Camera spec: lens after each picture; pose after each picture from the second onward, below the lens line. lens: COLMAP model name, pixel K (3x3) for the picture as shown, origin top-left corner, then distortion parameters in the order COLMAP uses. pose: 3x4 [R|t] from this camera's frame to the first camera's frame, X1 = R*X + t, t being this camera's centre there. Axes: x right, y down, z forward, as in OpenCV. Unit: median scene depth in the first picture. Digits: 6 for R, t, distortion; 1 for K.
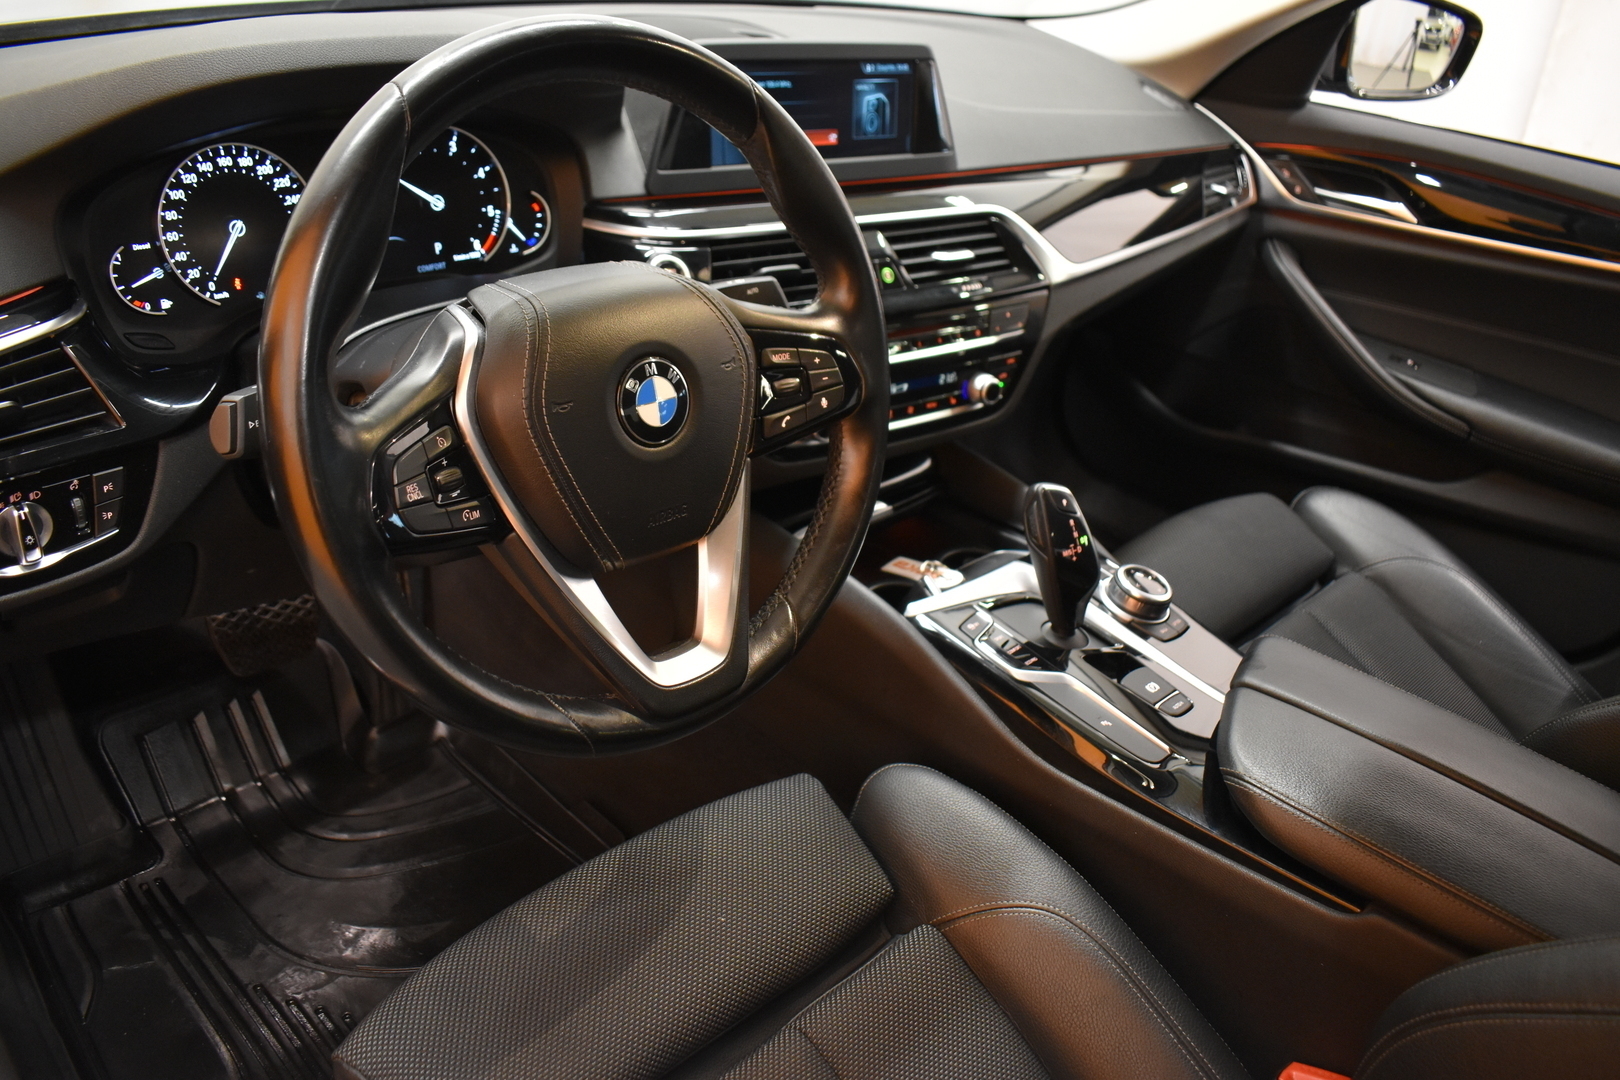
lens RADIAL K [[1295.1, 0, 810.0], [0, 1295.1, 540.0], [0, 0, 1]] dist [-0.093992, 0.007776]
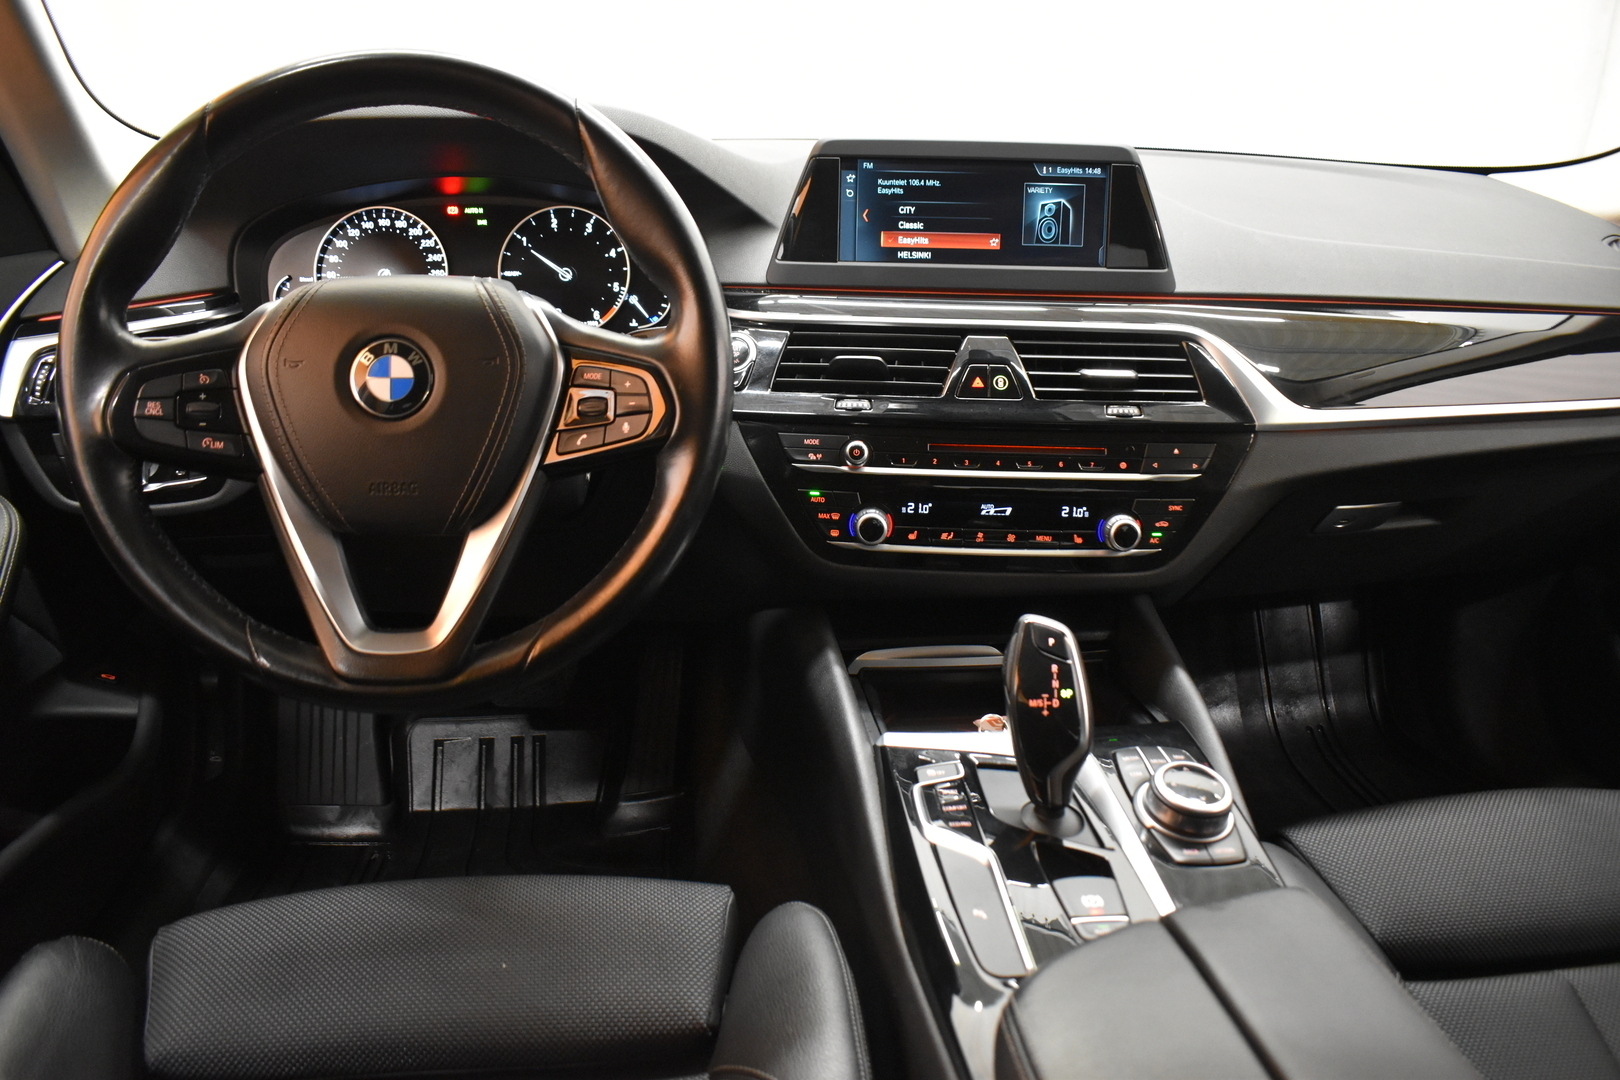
lens RADIAL K [[1295.1, 0, 810.0], [0, 1295.1, 540.0], [0, 0, 1]] dist [-0.093992, 0.007776]
pose [[0.773773, 0.119092, -0.622167, 0.572176], [-0.248987, 0.960296, -0.125845, 0.048014], [0.582478, 0.252287, 0.772704, 0.284158]]
